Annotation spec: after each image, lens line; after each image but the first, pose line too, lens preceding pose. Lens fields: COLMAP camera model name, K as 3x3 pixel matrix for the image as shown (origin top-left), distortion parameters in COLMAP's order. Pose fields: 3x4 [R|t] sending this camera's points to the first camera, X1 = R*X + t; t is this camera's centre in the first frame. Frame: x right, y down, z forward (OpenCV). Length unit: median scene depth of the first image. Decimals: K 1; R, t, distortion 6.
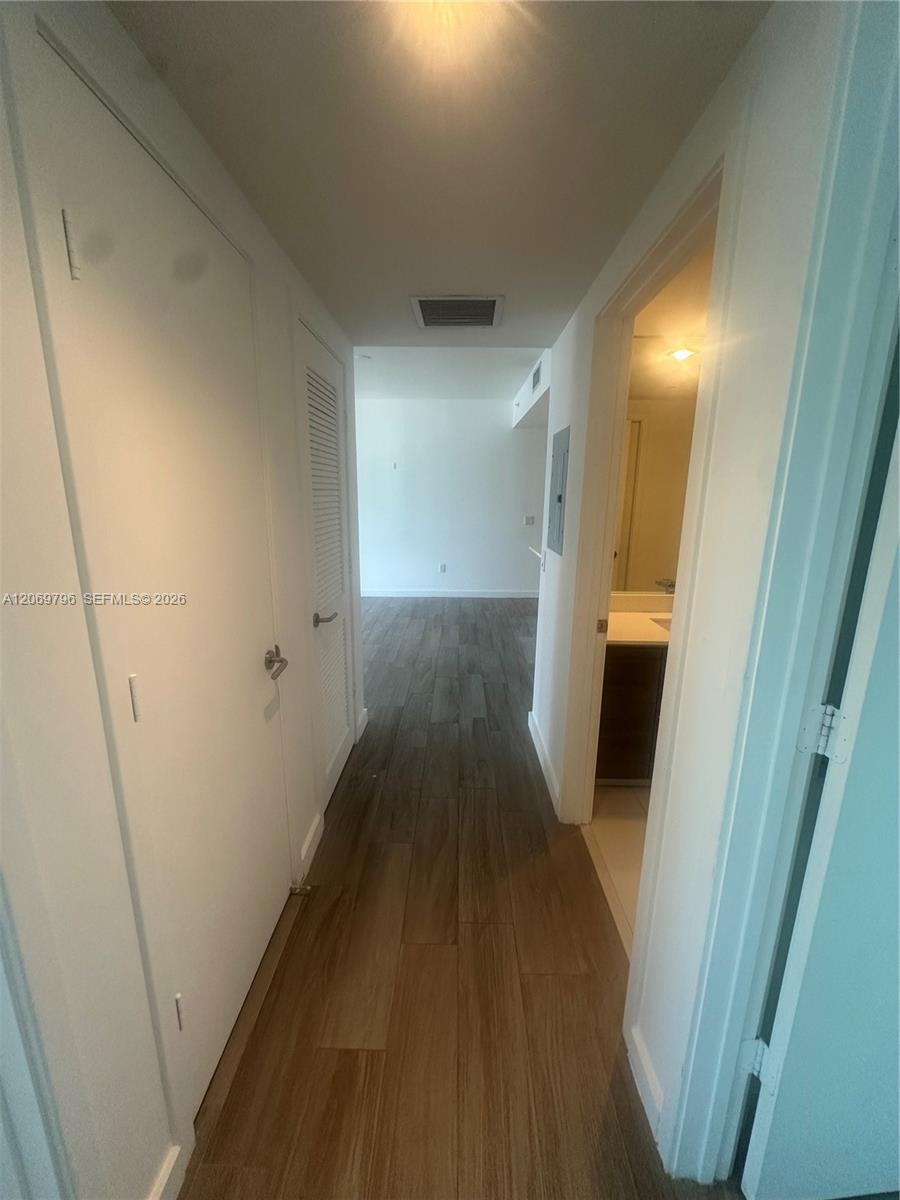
lens RADIAL K [[477.0, 0, 448.7], [0, 477.0, 601.4], [0, 0, 1]] dist [0.001513, 0.000279]
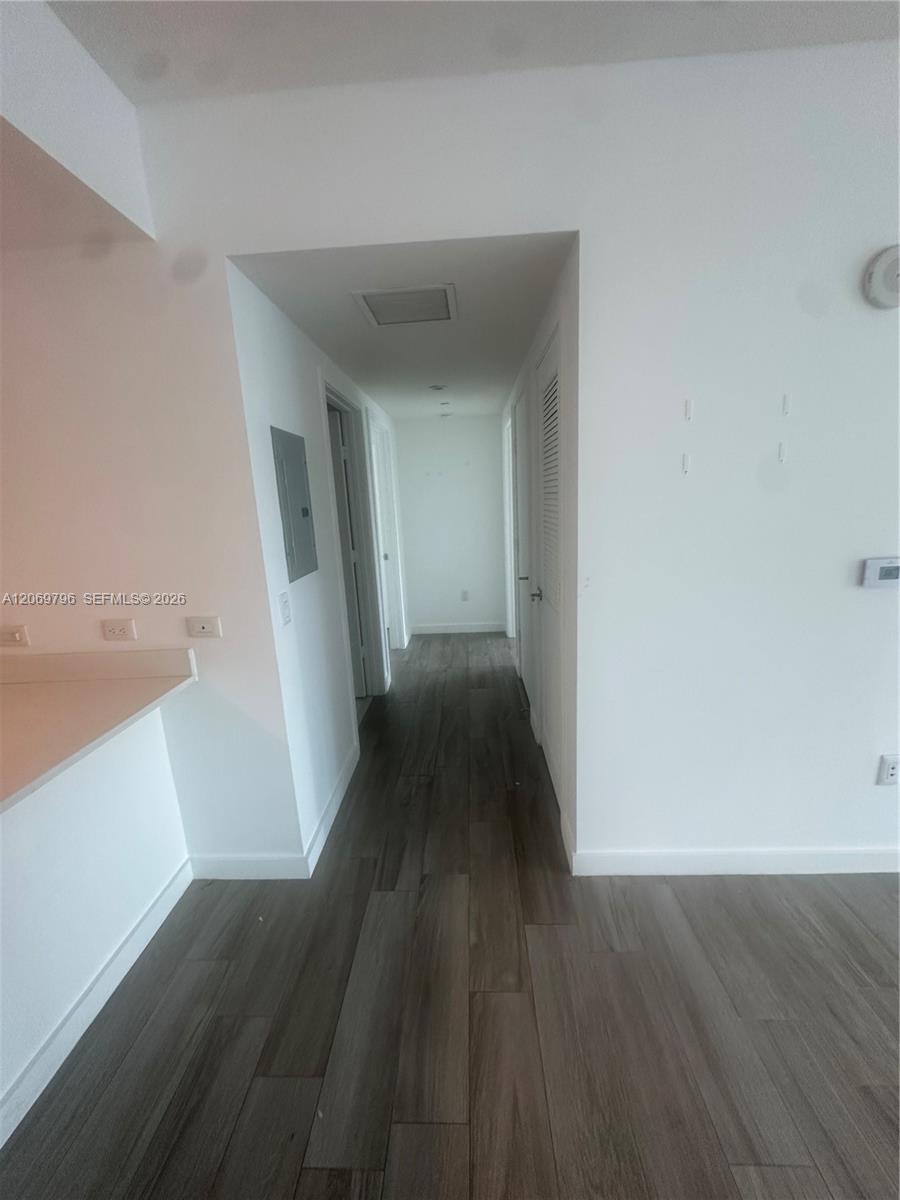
lens RADIAL K [[477.0, 0, 448.8], [0, 477.0, 599.7], [0, 0, 1]] dist [0.001513, 0.000279]
pose [[-0.998915, 0.037067, 0.028188, -0.043945], [0.045473, 0.906902, 0.418880, -0.318716], [-0.010037, 0.419707, -0.907604, 1.387466]]
